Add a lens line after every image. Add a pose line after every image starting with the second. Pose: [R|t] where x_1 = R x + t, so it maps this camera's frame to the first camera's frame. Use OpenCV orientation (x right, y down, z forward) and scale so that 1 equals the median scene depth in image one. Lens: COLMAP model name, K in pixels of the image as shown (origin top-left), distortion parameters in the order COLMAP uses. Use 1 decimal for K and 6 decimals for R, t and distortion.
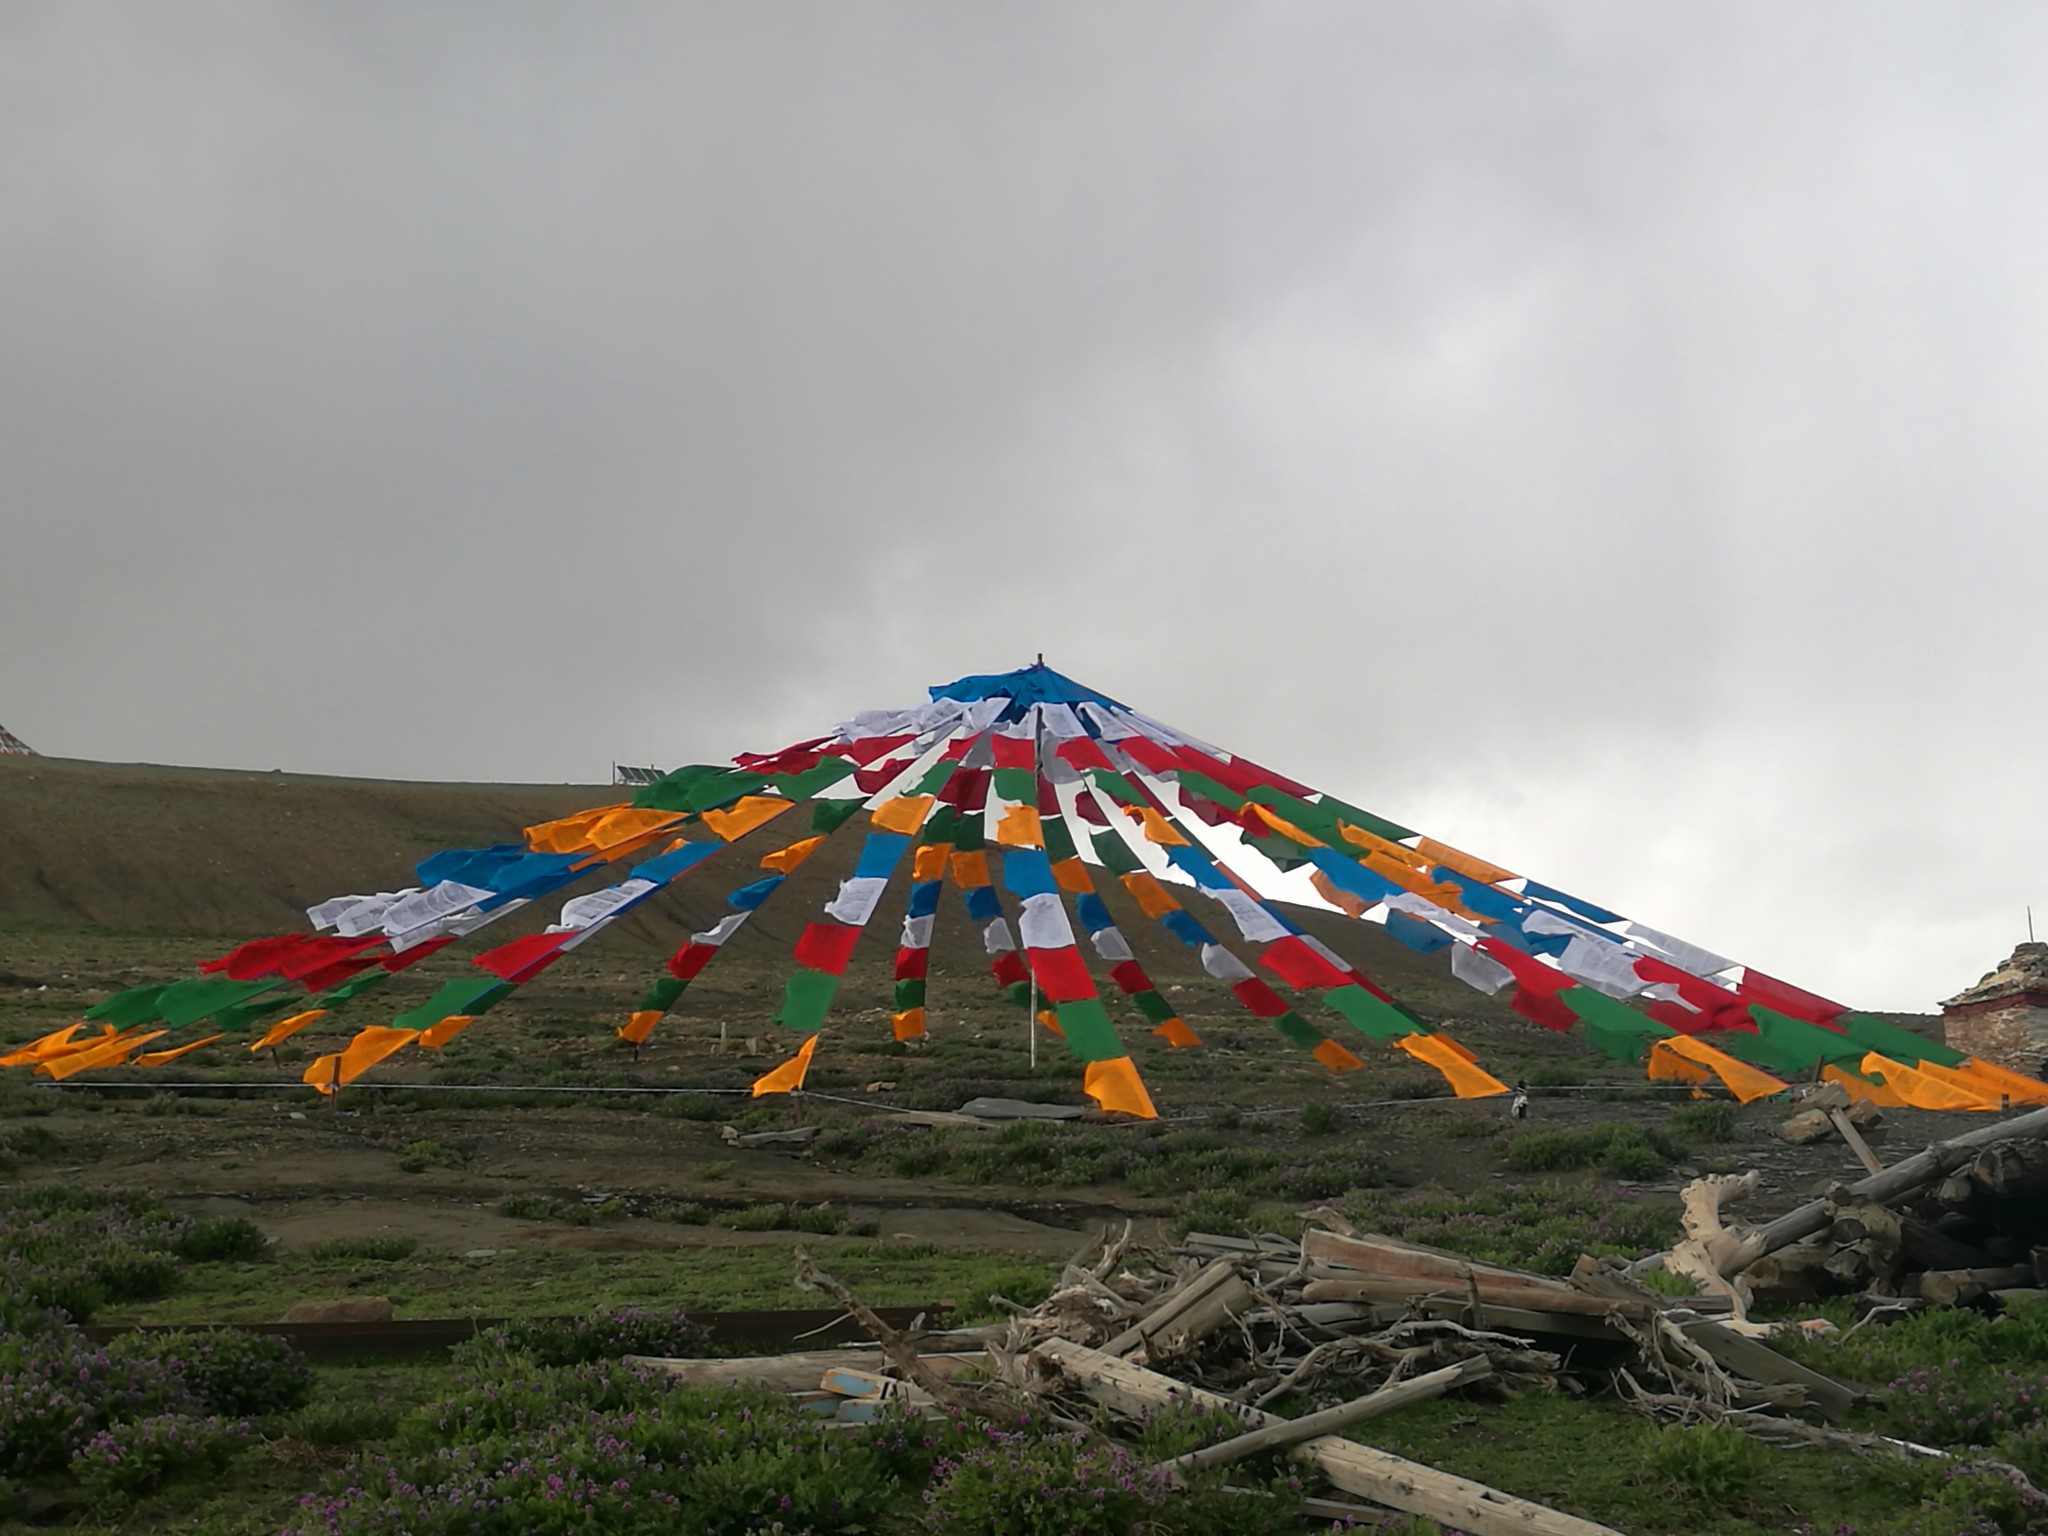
lens RADIAL K [[3329.5, 0, 1024.0], [0, 3329.5, 768.0], [0, 0, 1]] dist [0.236661, -1.456341]
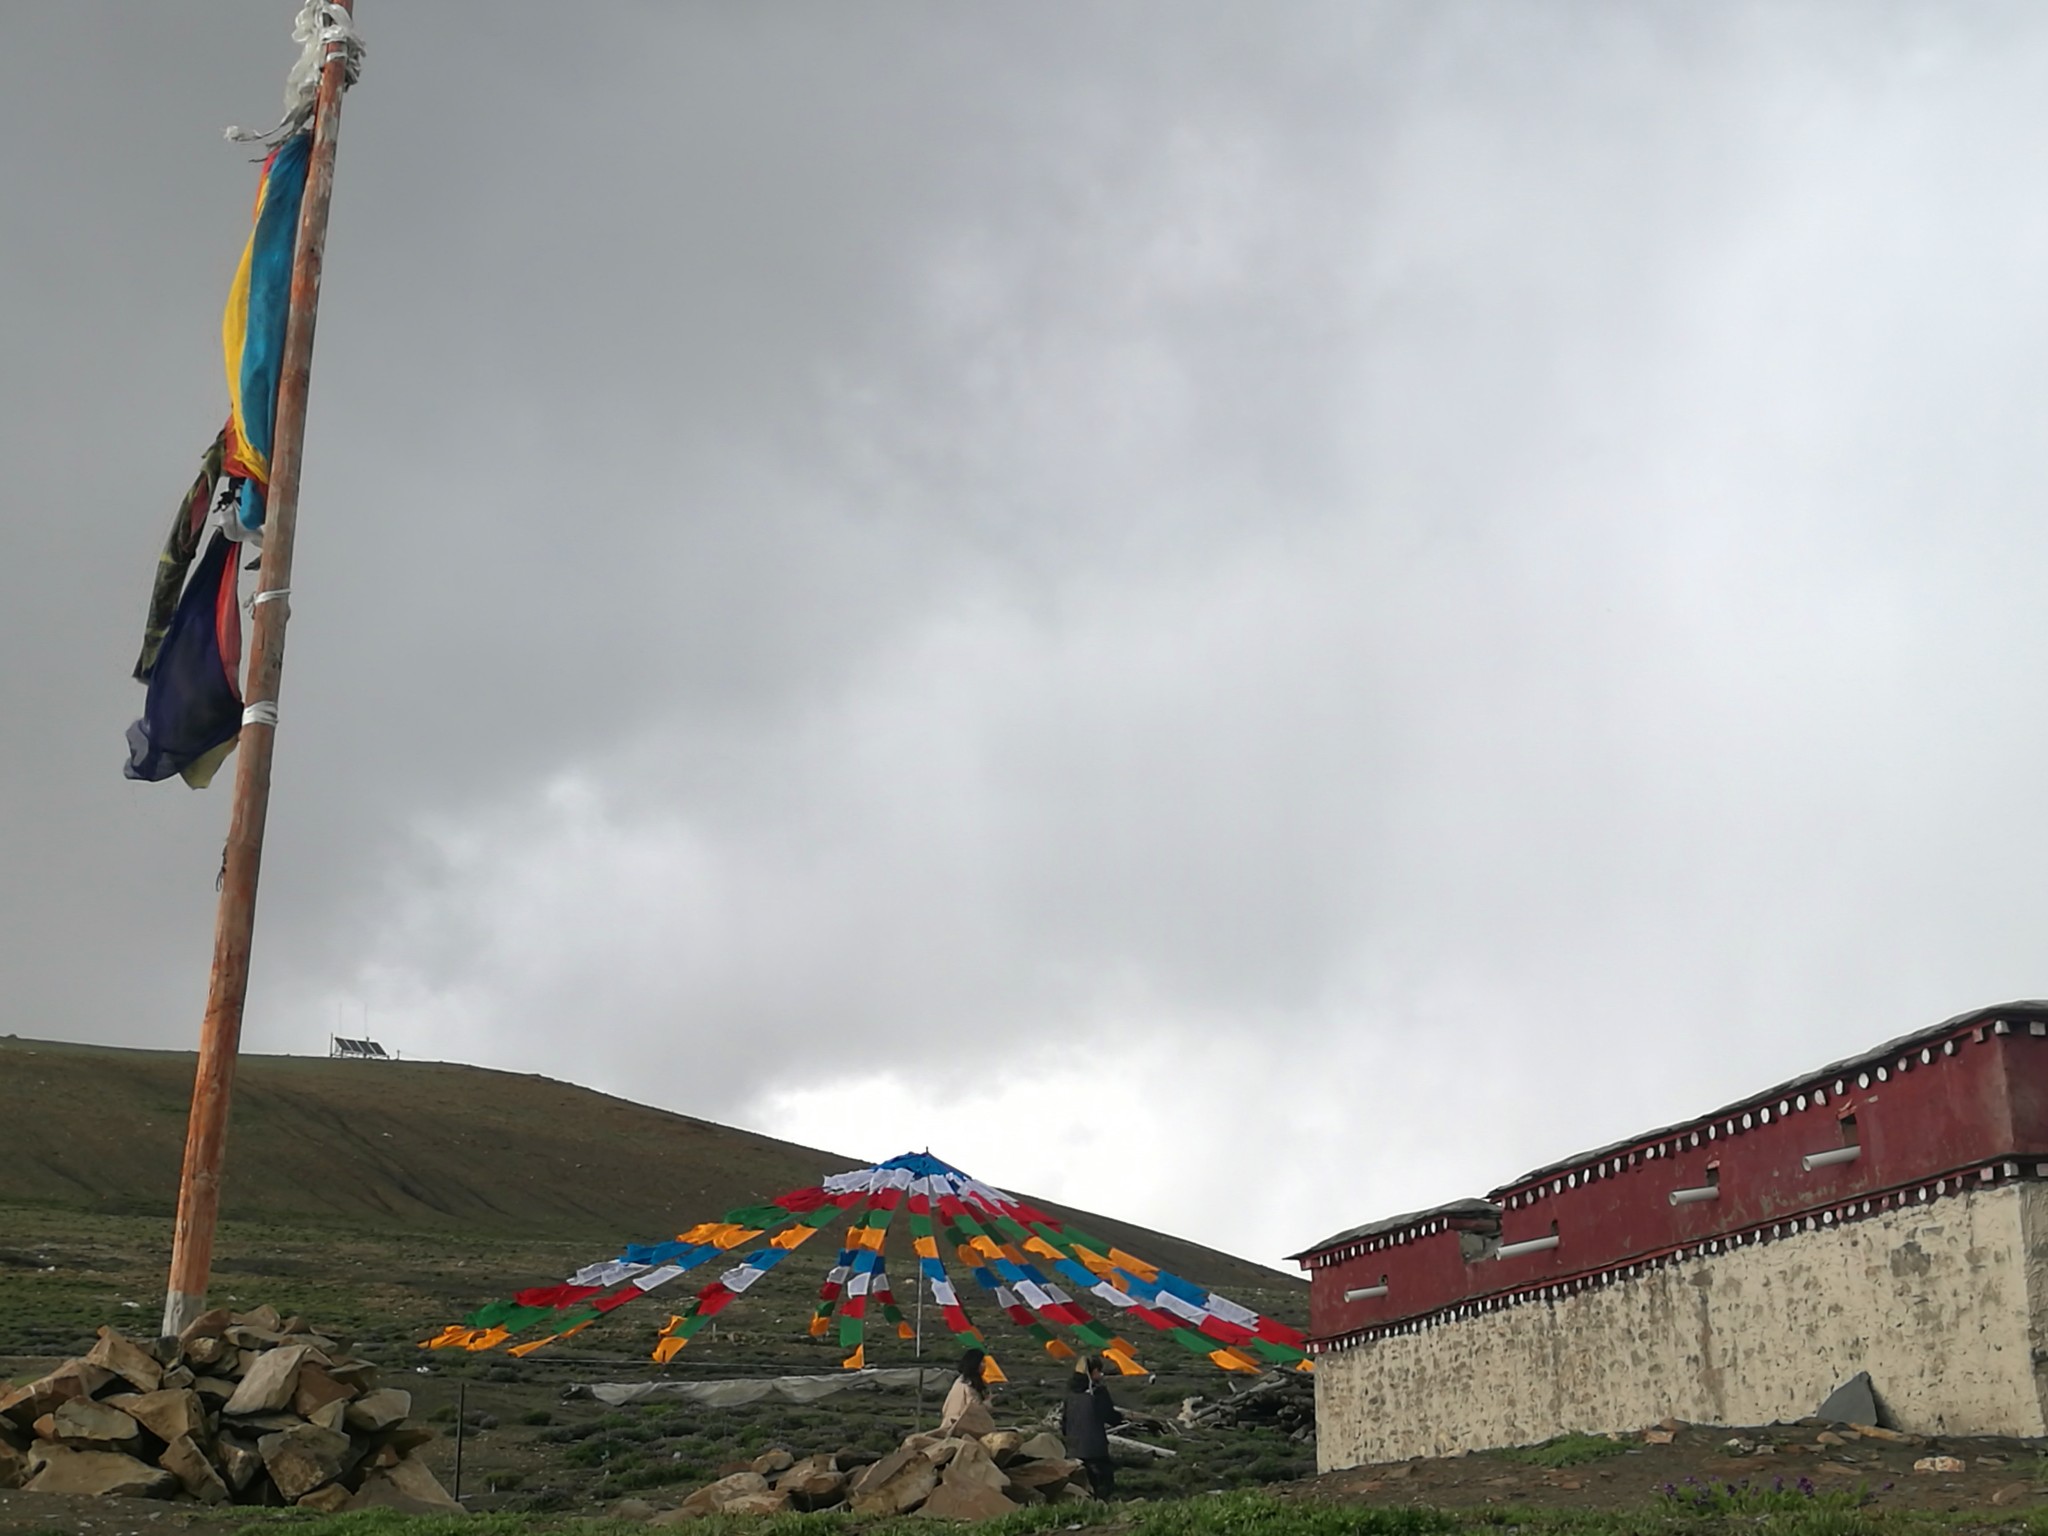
lens RADIAL K [[3329.5, 0, 1024.0], [0, 3329.5, 768.0], [0, 0, 1]] dist [0.236661, -1.456341]
pose [[0.994922, 0.035276, 0.094267, -0.063590], [-0.027815, 0.996461, -0.079327, -0.048783], [-0.096732, 0.076302, 0.992381, -0.482259]]
